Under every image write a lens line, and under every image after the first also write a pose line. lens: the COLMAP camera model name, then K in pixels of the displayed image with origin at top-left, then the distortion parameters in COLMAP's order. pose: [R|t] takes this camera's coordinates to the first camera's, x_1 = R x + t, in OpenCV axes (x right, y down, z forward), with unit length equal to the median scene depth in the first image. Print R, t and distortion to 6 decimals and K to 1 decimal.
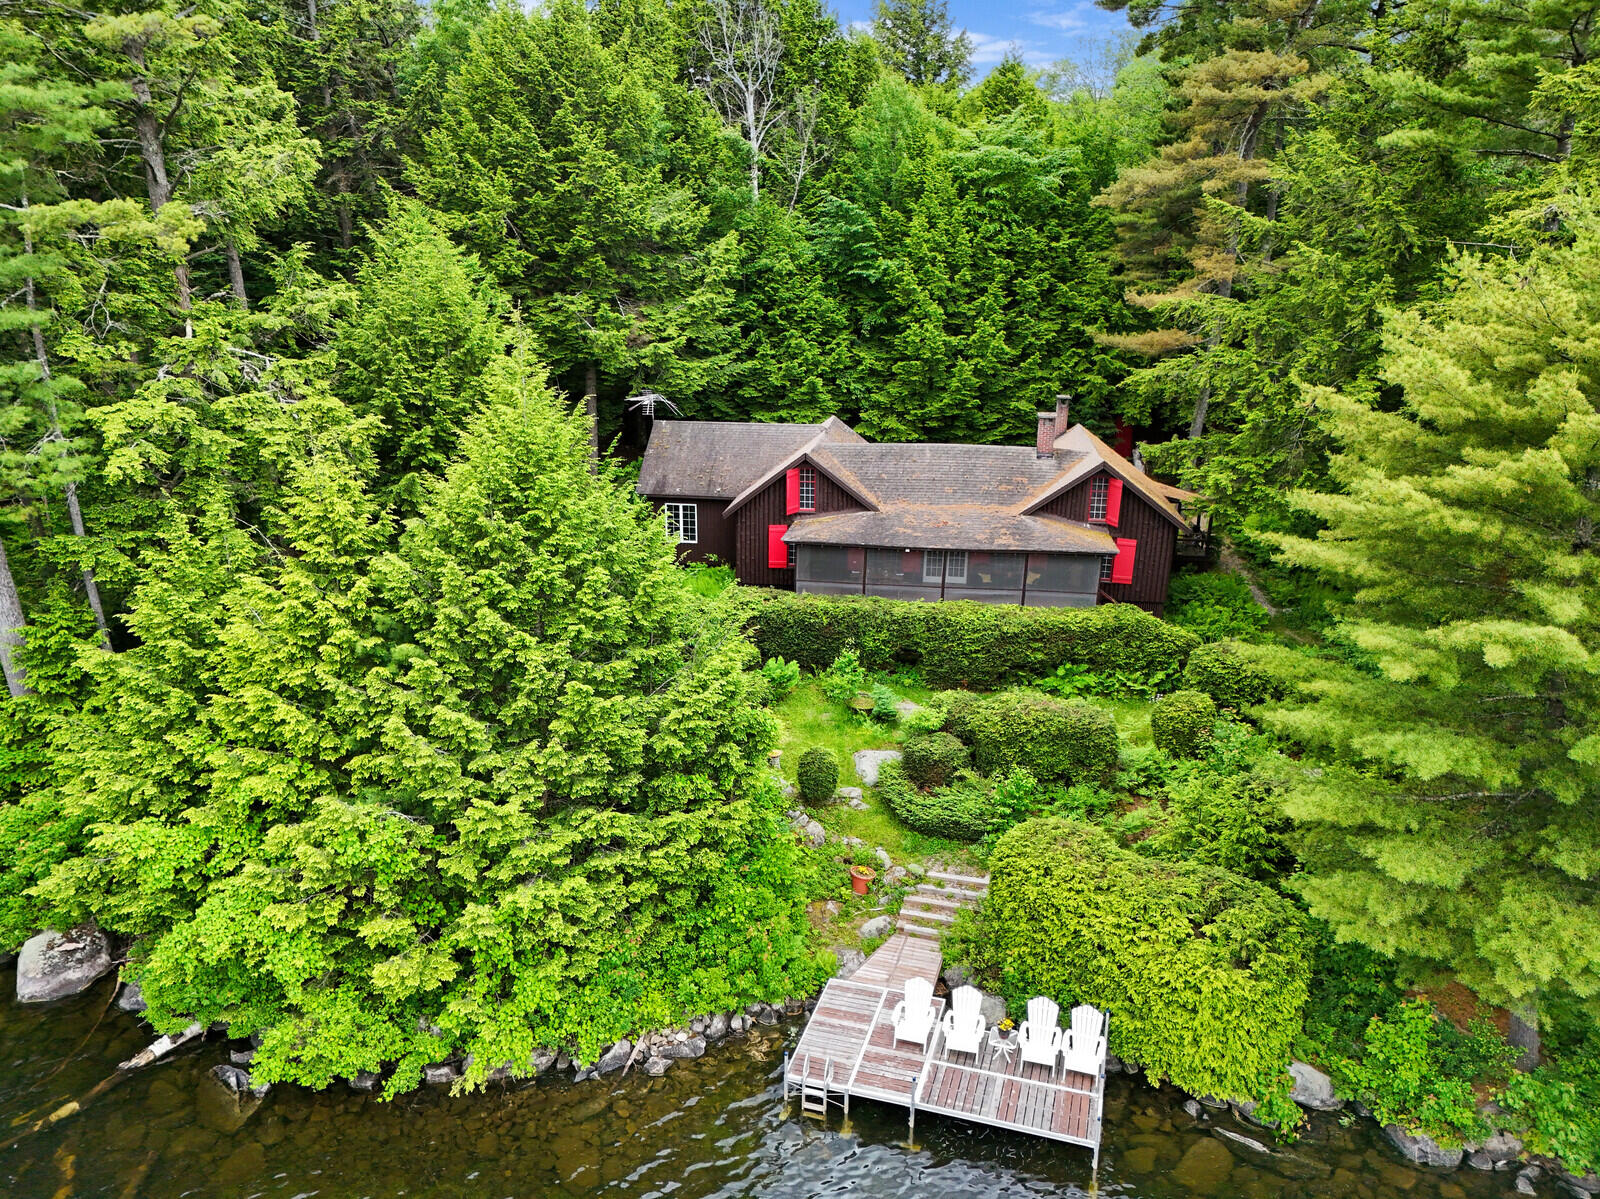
lens RADIAL K [[1141.4, 0, 800.0], [0, 1141.4, 599.5], [0, 0, 1]] dist [0.057562, -0.055056]
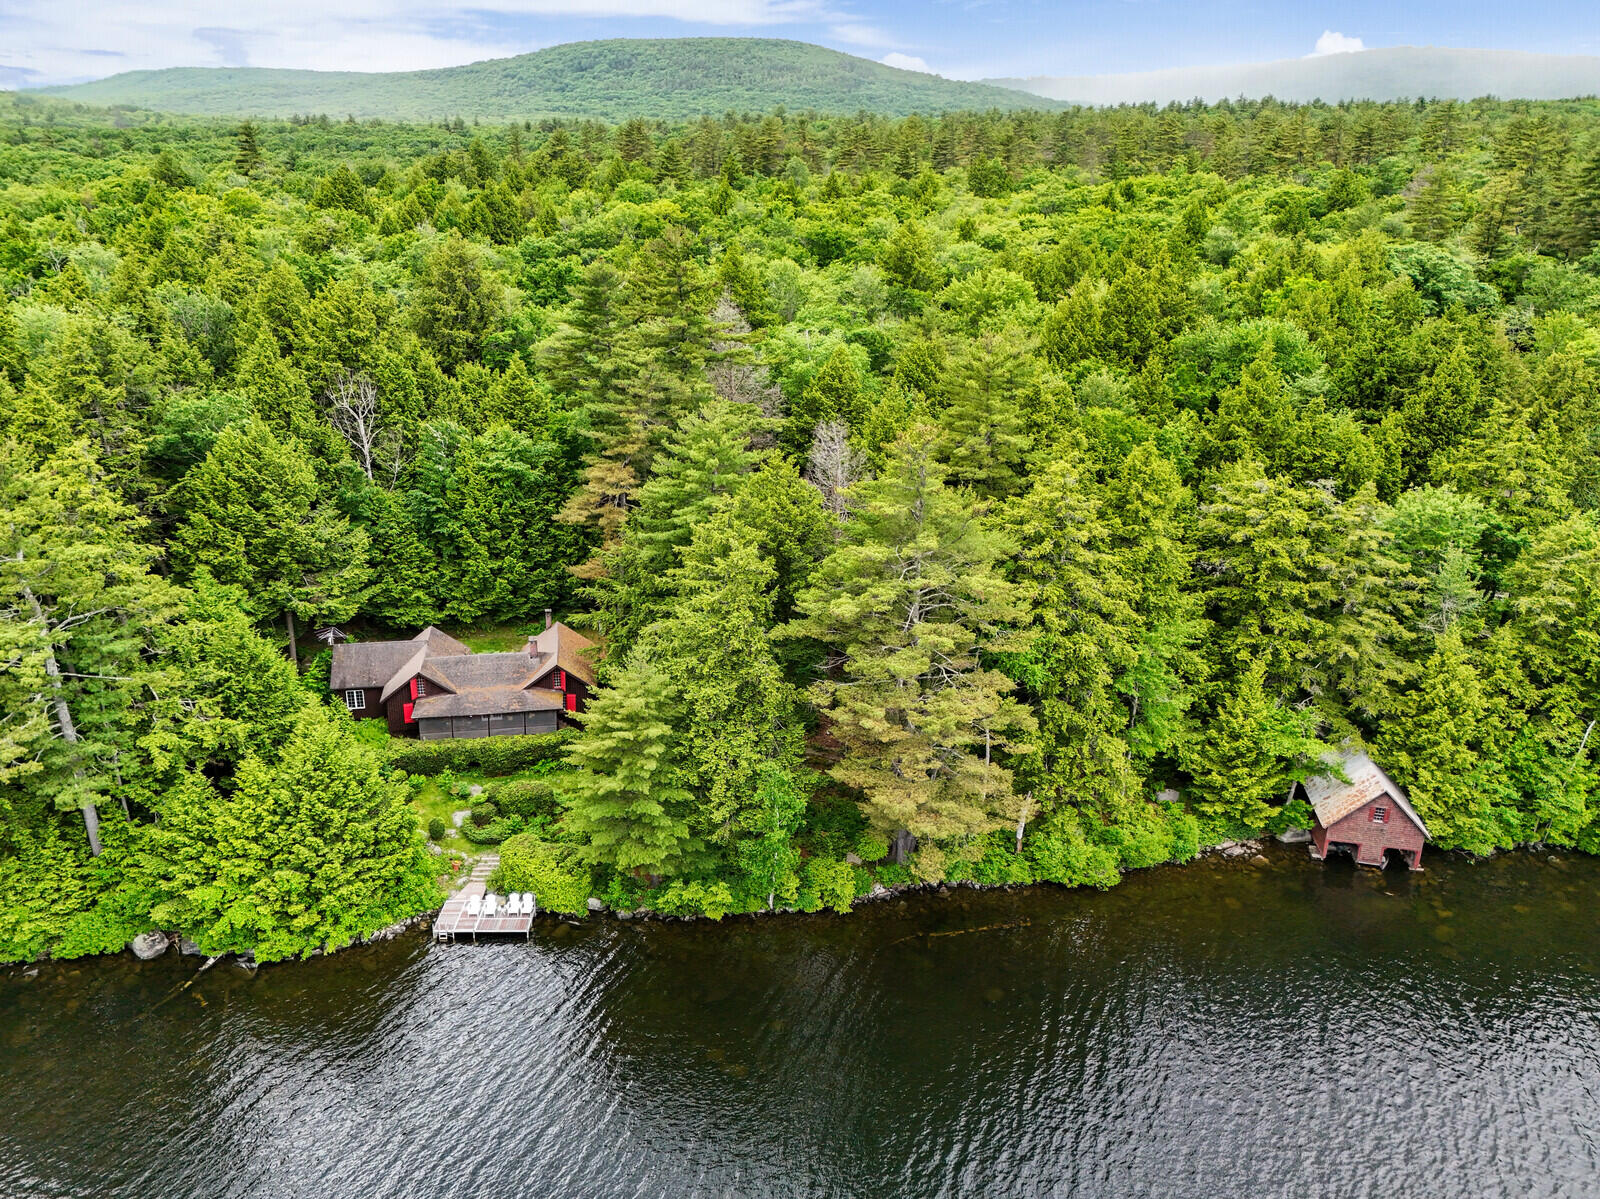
lens RADIAL K [[1175.7, 0, 800.0], [0, 1175.7, 599.5], [0, 0, 1]] dist [0.068649, -0.112539]
pose [[0.947980, -0.096514, 0.303347, 0.040219], [0.078705, 0.994407, 0.070427, -0.614973], [-0.308448, -0.042888, 0.950274, -2.256934]]
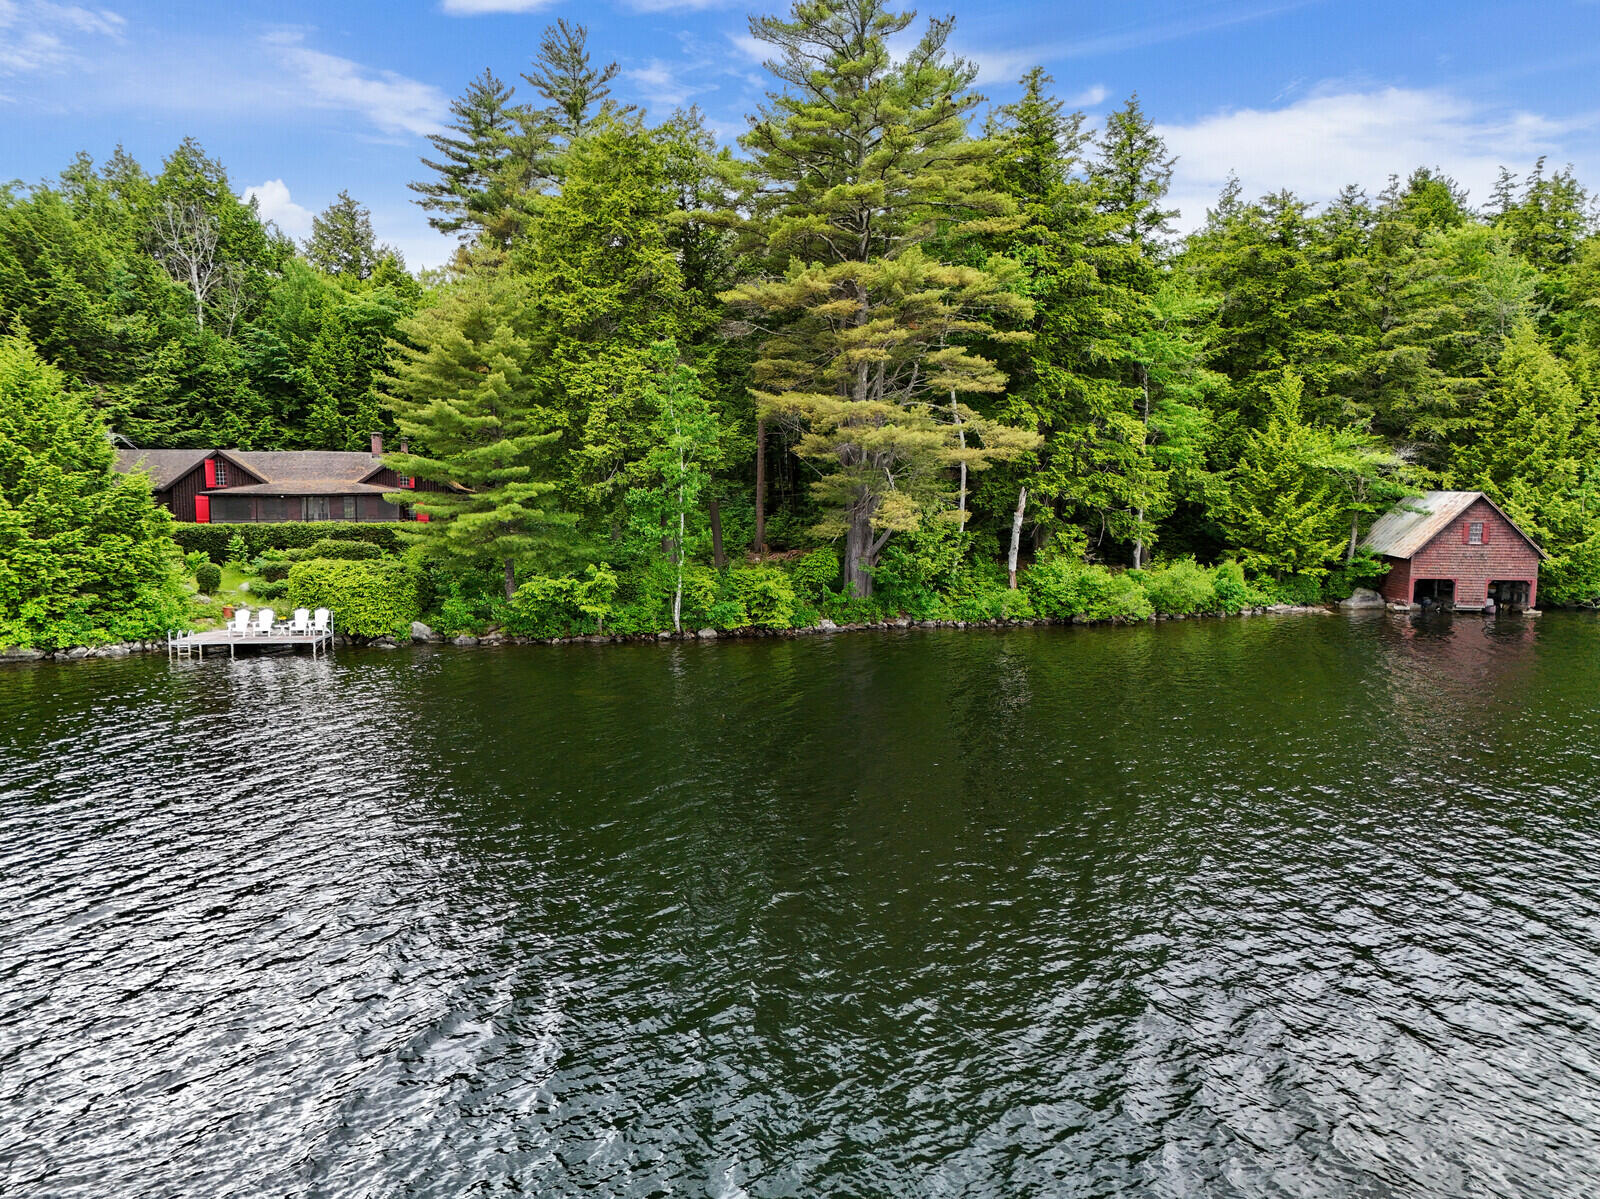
lens RADIAL K [[1141.4, 0, 800.0], [0, 1141.4, 599.5], [0, 0, 1]] dist [0.057562, -0.055056]
pose [[0.927910, -0.047499, 0.369765, 0.267237], [0.115119, 0.979885, -0.163013, 0.761122], [-0.354584, 0.193829, 0.914713, -1.324228]]
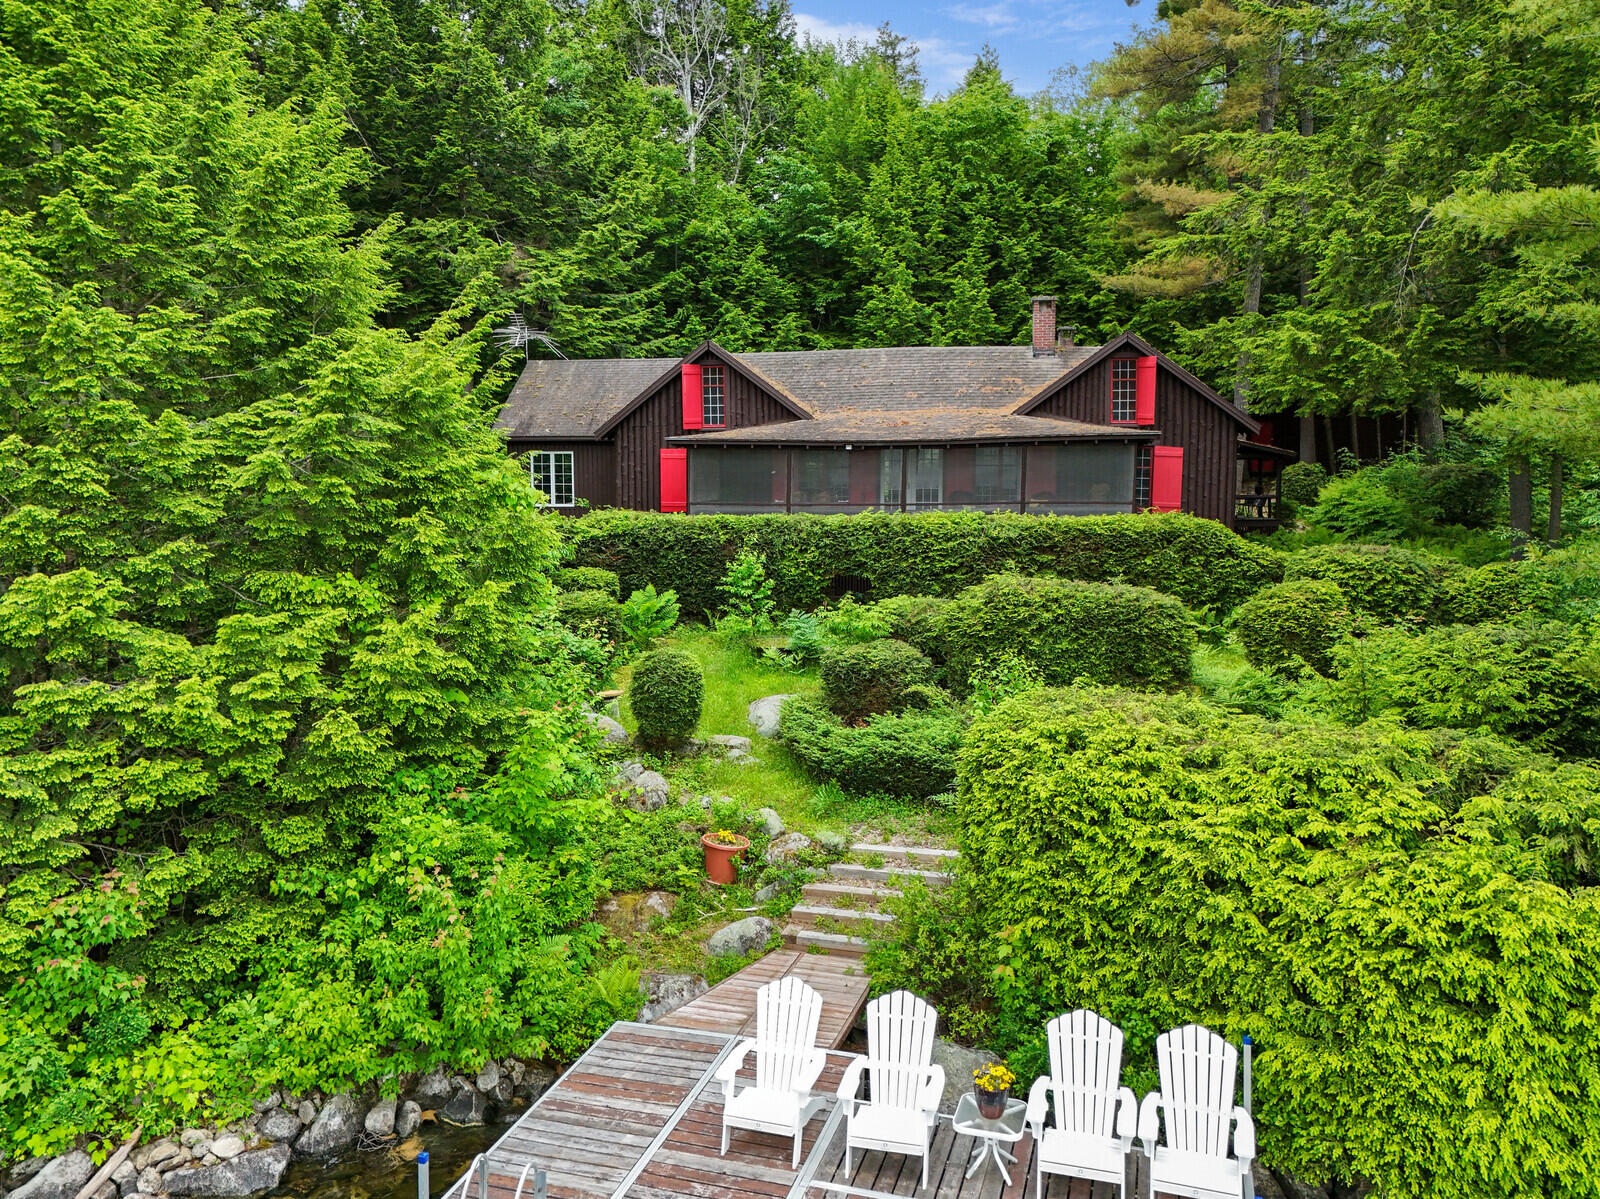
lens RADIAL K [[1180.9, 0, 801.0], [0, 1180.9, 516.3], [0, 0, 1]] dist [0.064453, -0.050301]
pose [[0.999913, -0.012361, -0.004668, 0.108341], [0.010892, 0.971108, -0.238393, 0.259766], [0.007480, 0.238321, 0.971158, 0.512641]]
